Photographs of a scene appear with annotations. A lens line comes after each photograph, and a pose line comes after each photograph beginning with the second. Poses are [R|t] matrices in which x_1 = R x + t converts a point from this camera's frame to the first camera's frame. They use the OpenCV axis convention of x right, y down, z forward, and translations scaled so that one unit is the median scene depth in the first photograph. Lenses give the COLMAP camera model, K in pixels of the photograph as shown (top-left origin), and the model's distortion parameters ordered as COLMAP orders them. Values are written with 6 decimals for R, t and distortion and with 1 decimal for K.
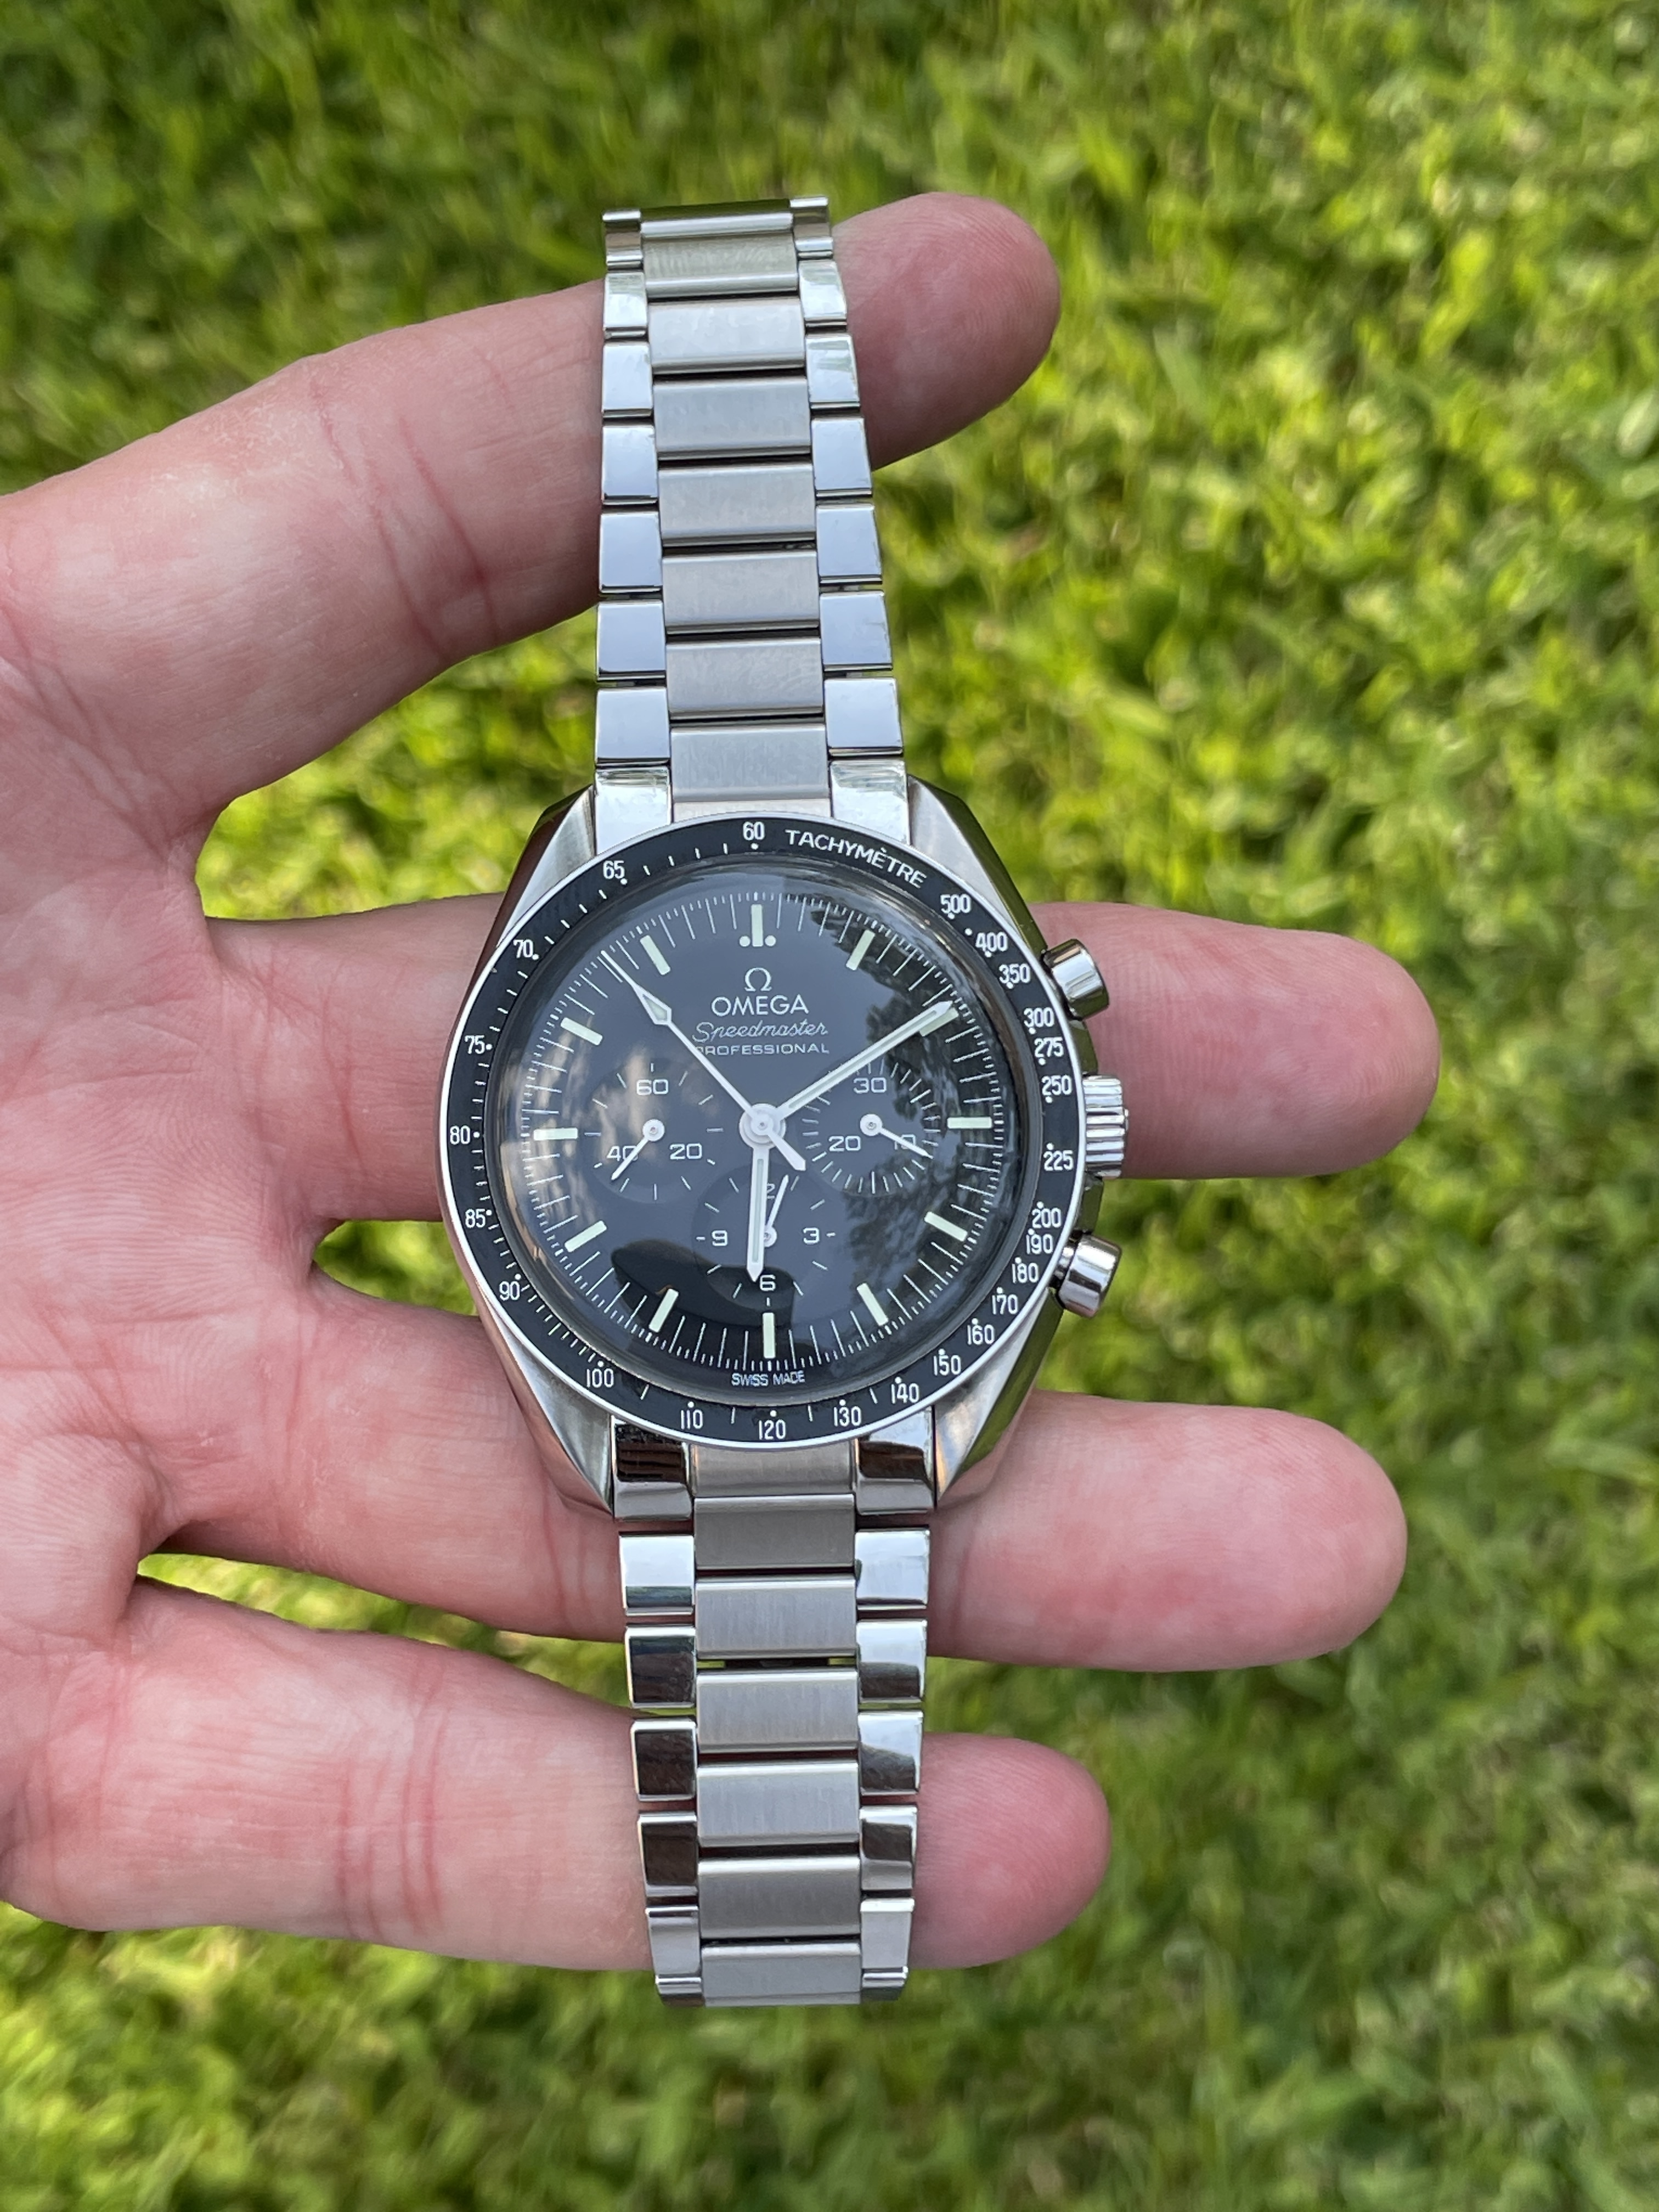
lens RADIAL K [[3274.0, 0, 831.0], [0, 3274.0, 1109.5], [0, 0, 1]] dist [0.051673, 0.000000]
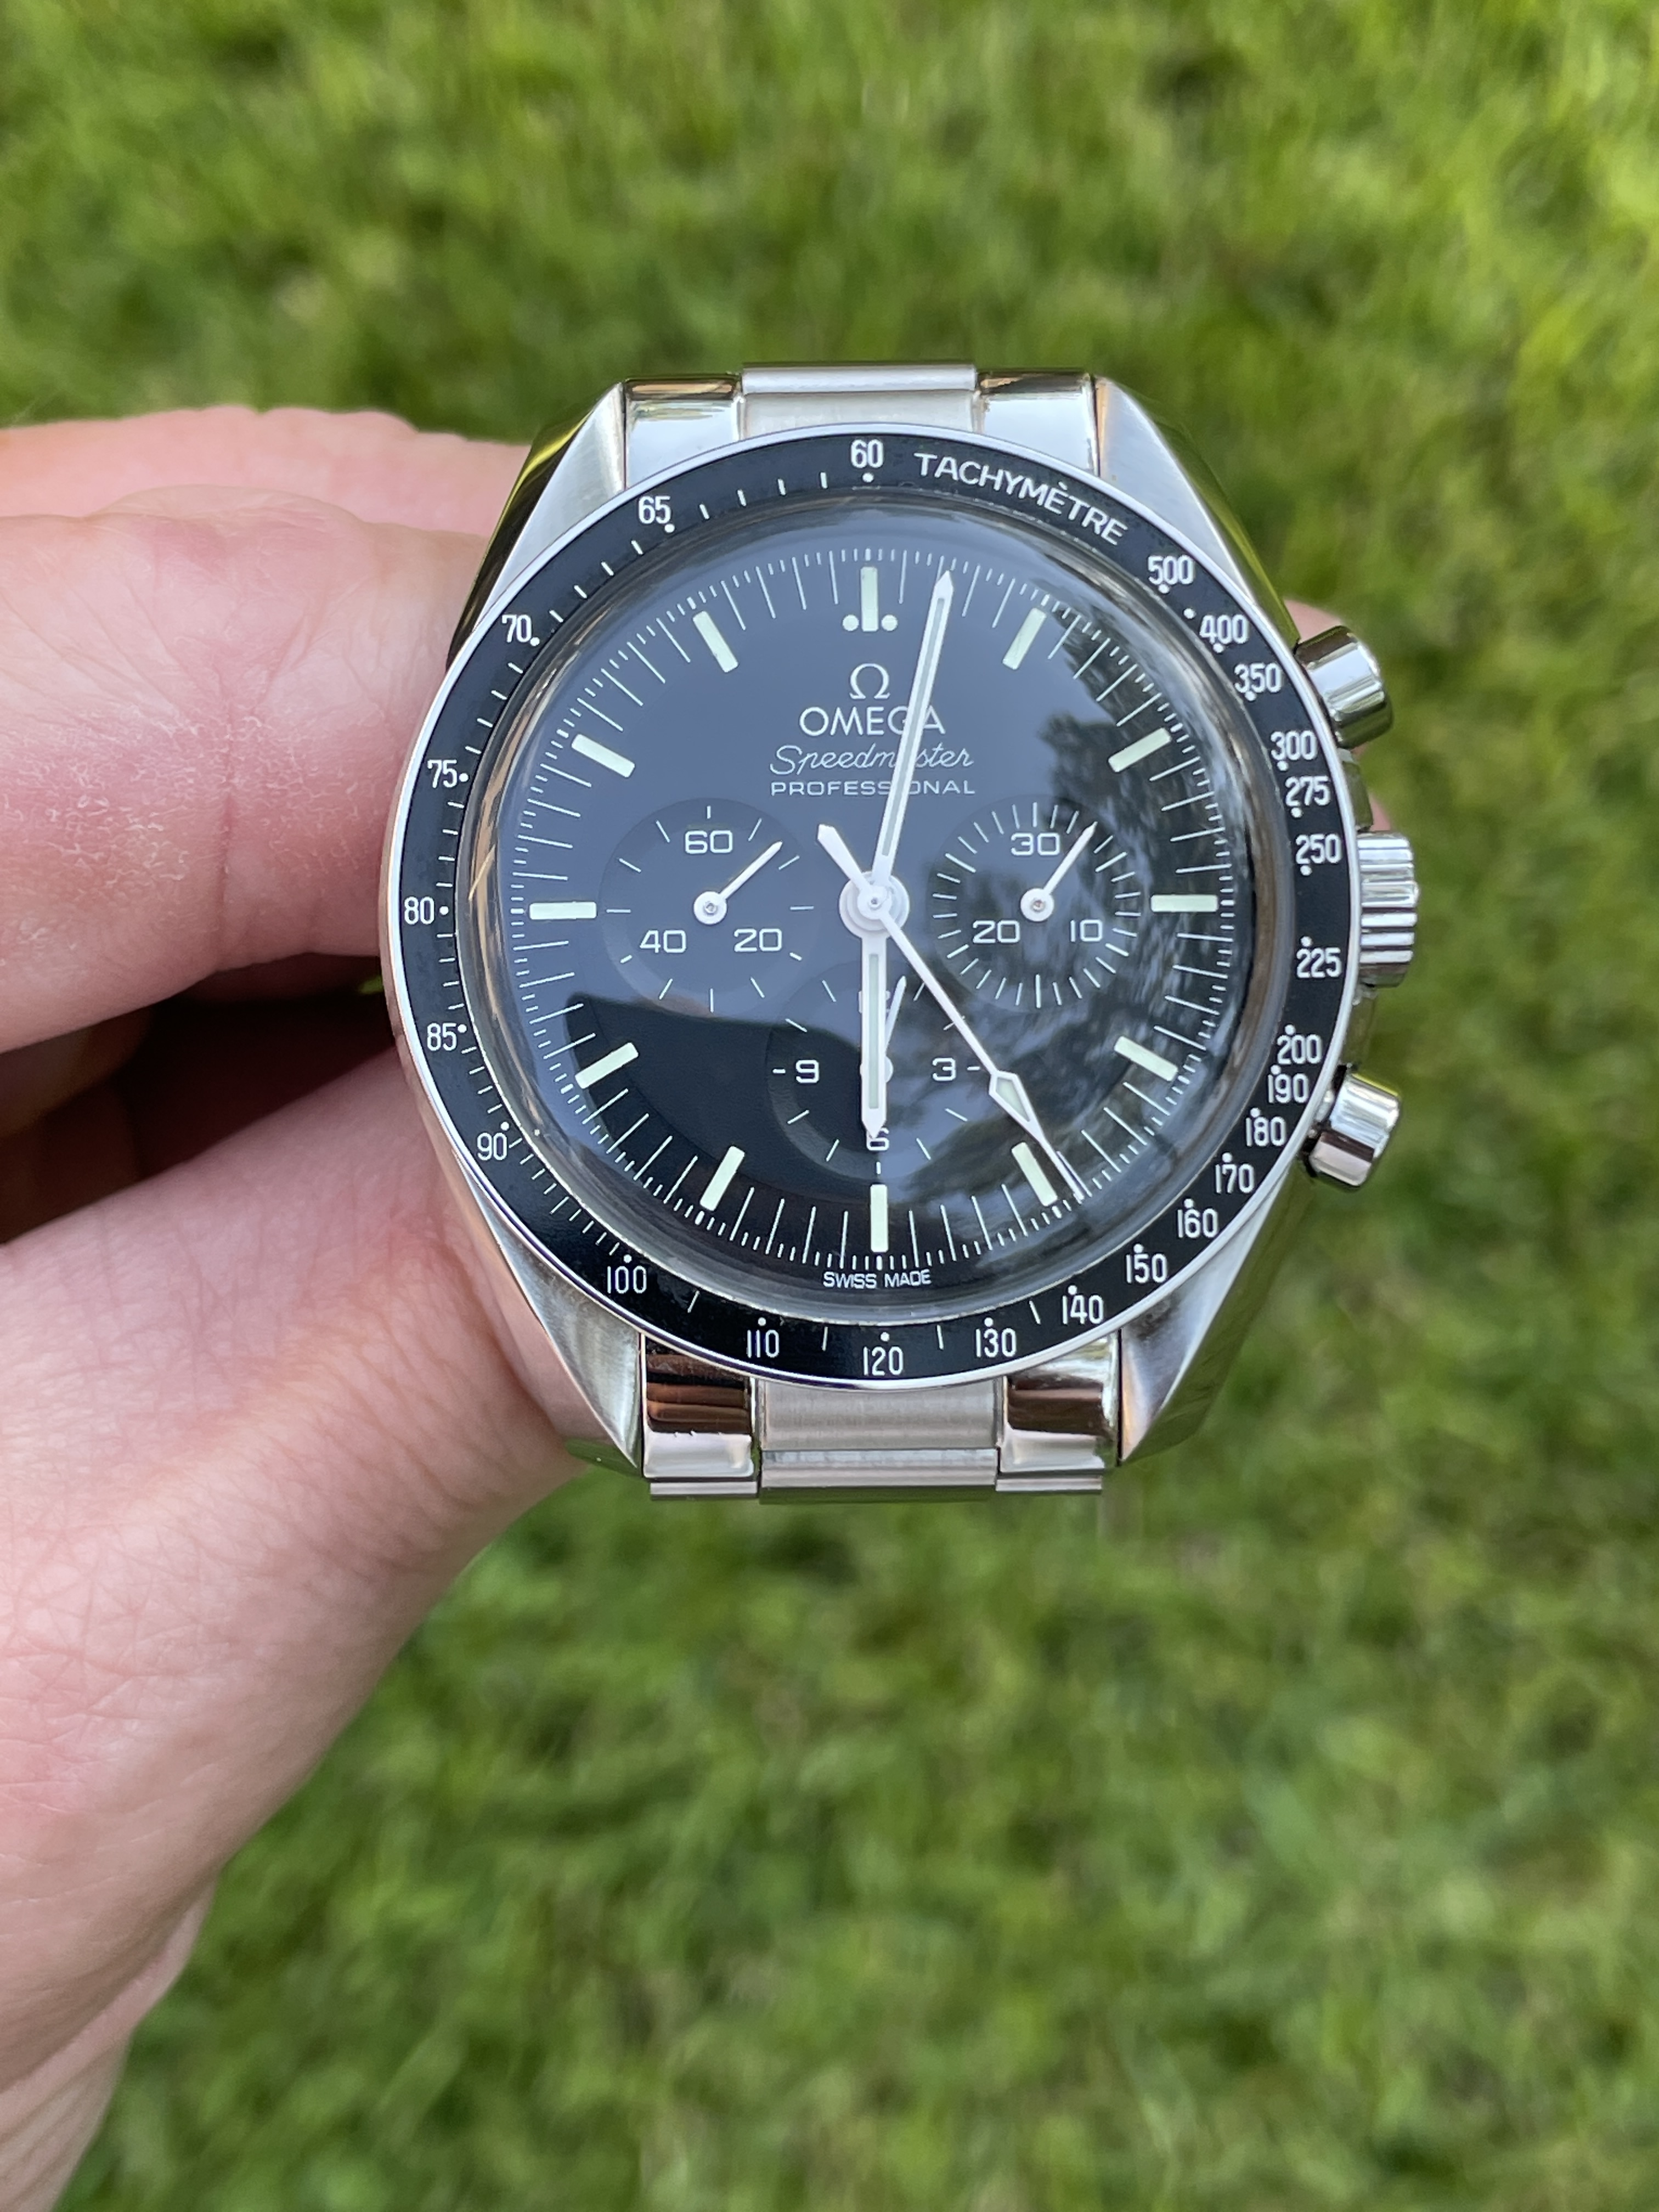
lens RADIAL K [[3274.0, 0, 823.3], [0, 3274.0, 1102.1], [0, 0, 1]] dist [0.051673, 0.000000]
pose [[0.999842, 0.016505, -0.006578, -0.026168], [-0.015828, 0.995612, 0.092226, -0.016007], [0.008071, -0.092108, 0.995716, 0.333429]]
